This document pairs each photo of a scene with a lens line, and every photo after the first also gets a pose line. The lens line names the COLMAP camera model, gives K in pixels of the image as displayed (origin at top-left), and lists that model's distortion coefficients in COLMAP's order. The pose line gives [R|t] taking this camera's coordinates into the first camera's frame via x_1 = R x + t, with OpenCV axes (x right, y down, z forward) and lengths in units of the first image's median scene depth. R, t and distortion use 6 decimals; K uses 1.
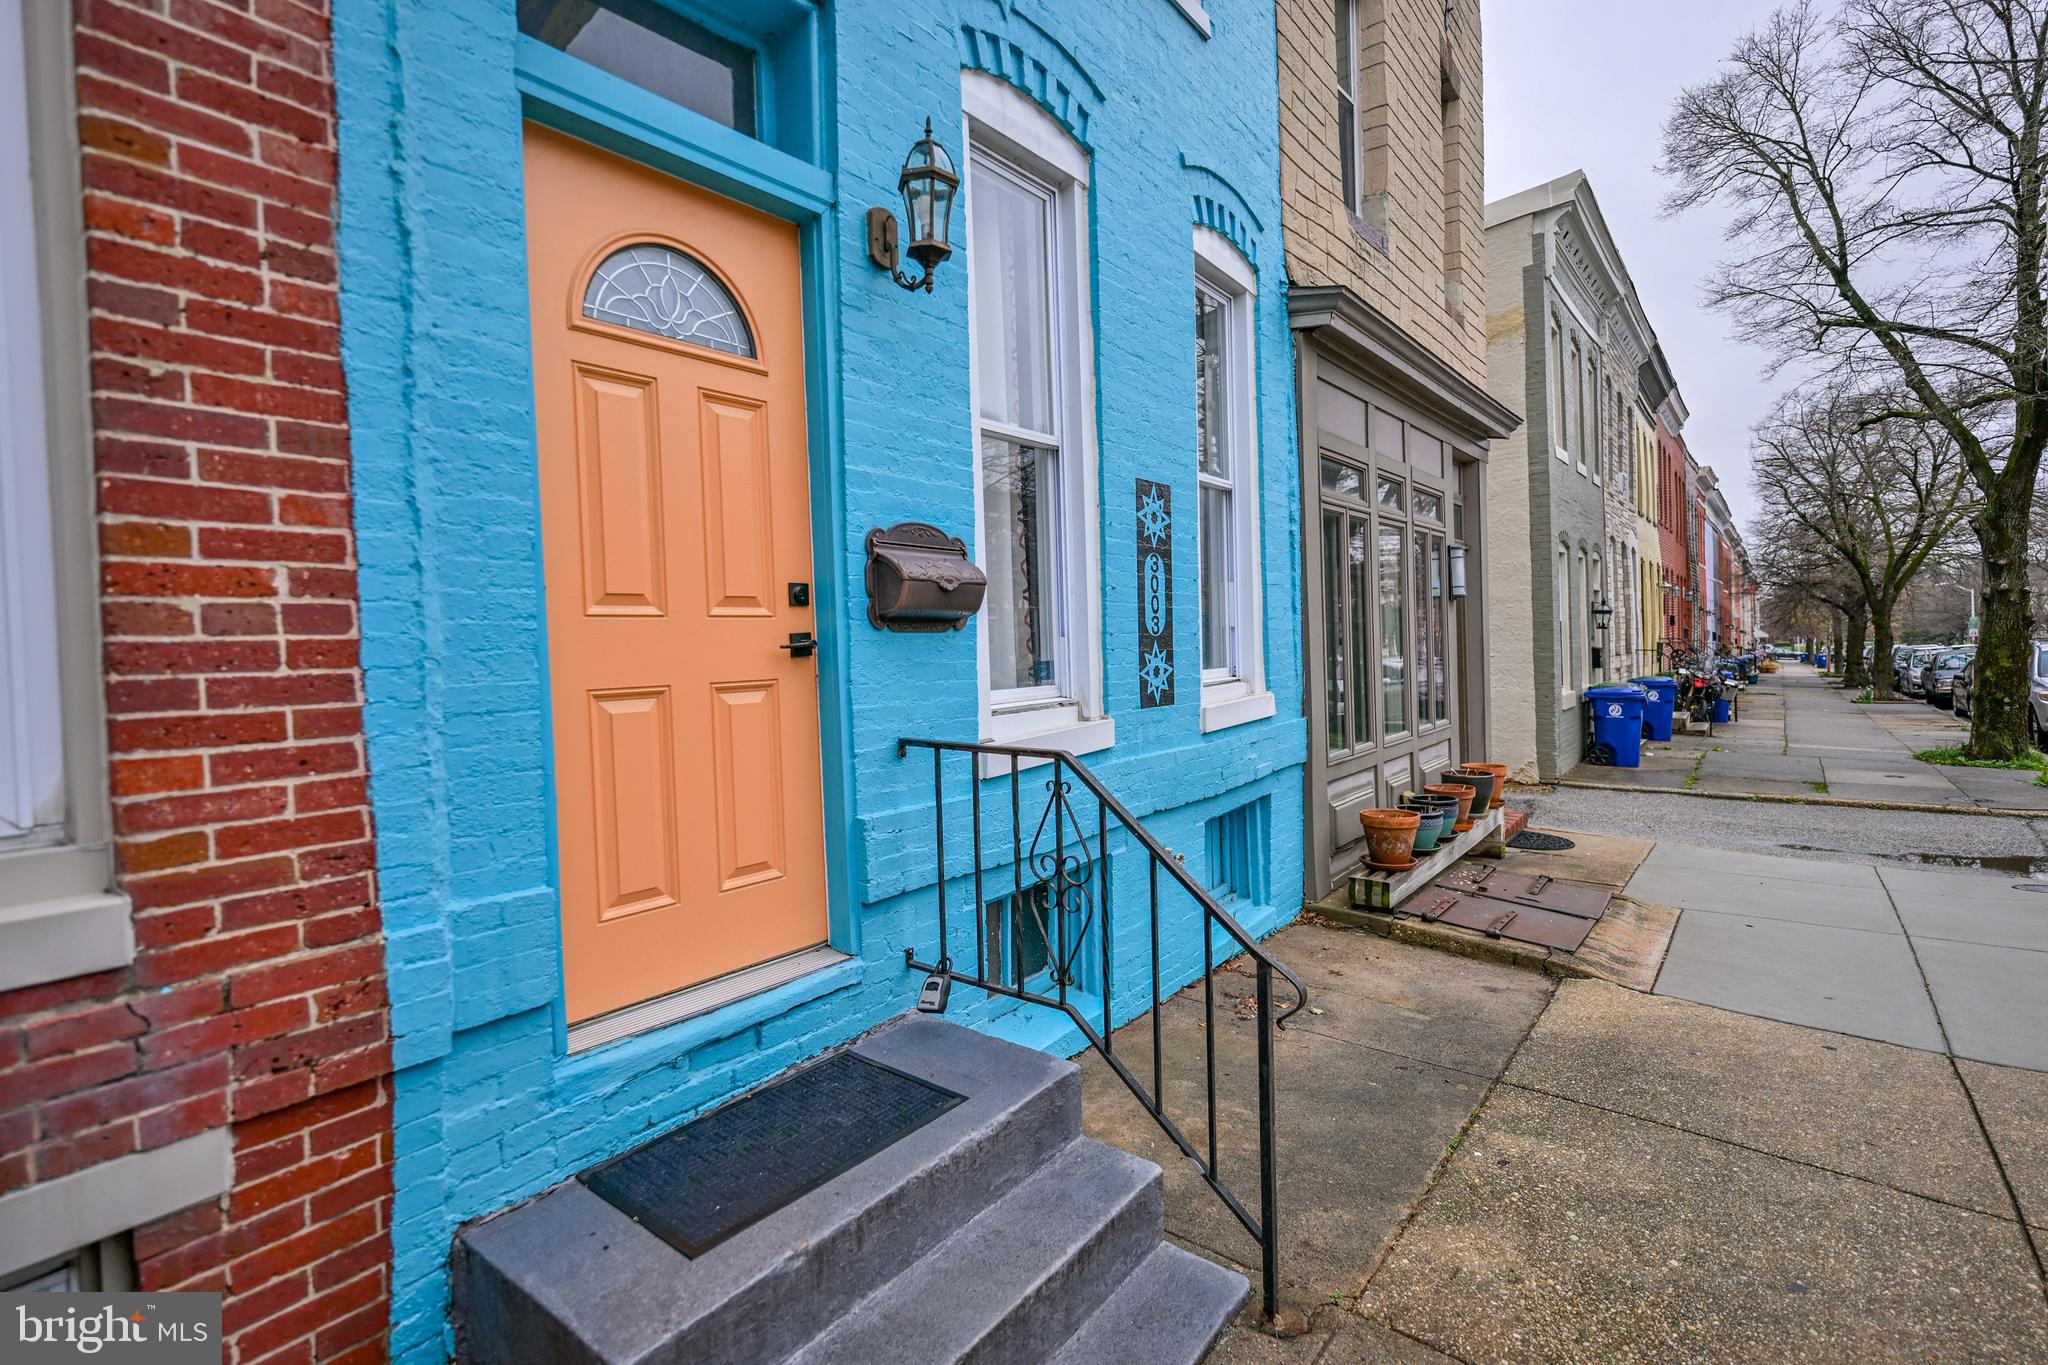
lens RADIAL K [[959.7, 0, 1024.0], [0, 959.7, 682.5], [0, 0, 1]] dist [-0.000770, -0.000518]
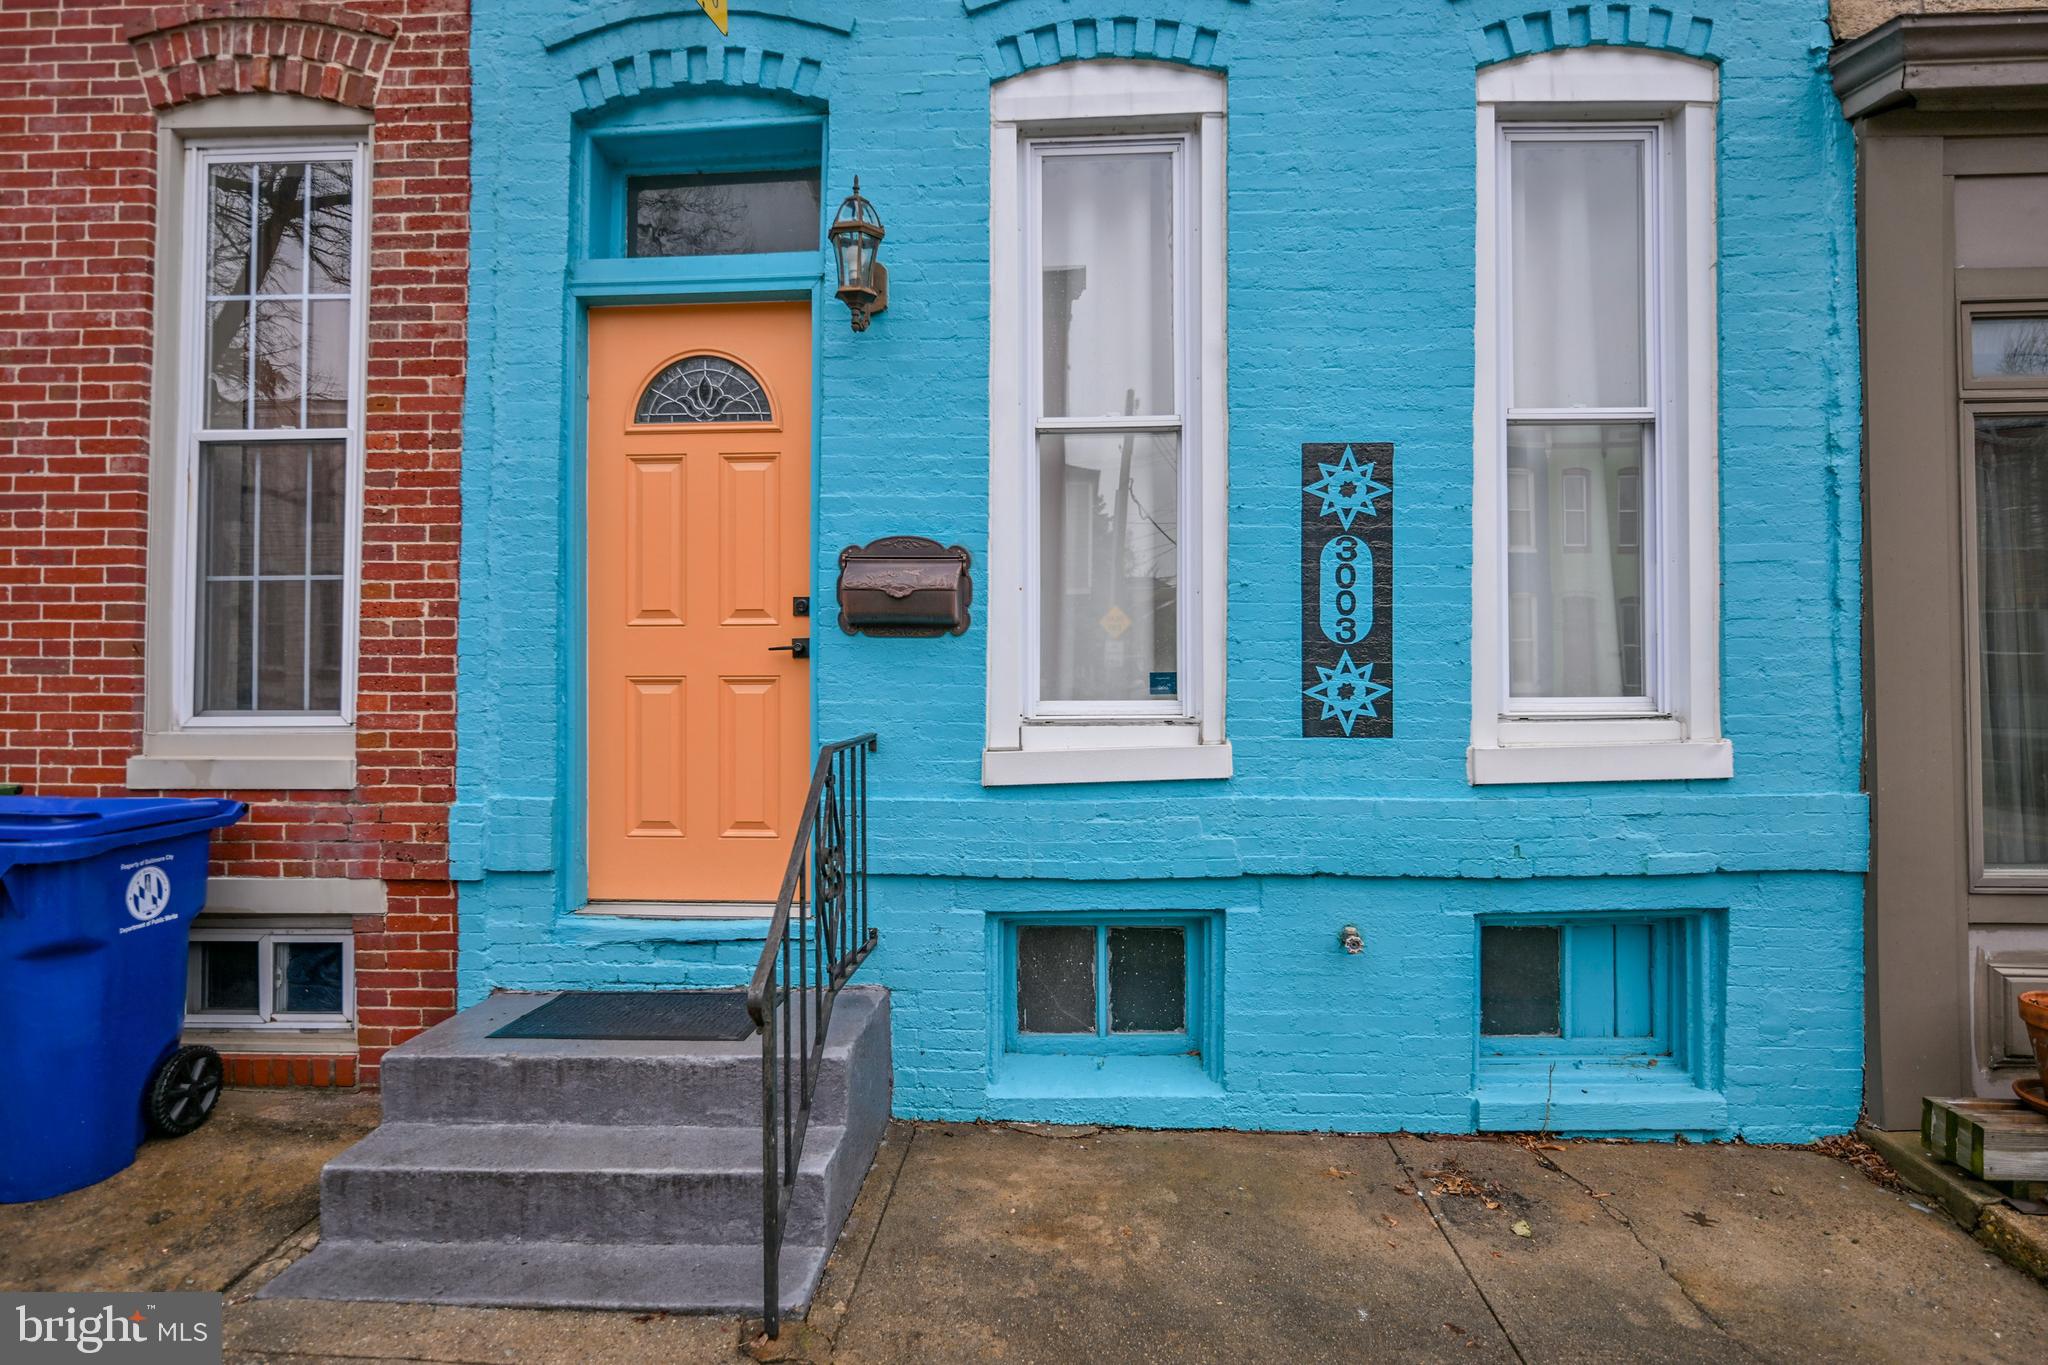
lens RADIAL K [[1084.0, 0, 1024.0], [0, 1084.0, 682.5], [0, 0, 1]] dist [-0.000648, -0.000286]
pose [[0.575340, 0.023227, -0.817584, 1.082911], [-0.048010, 0.998832, -0.005409, -0.002213], [0.816504, 0.042364, 0.575783, 0.467324]]
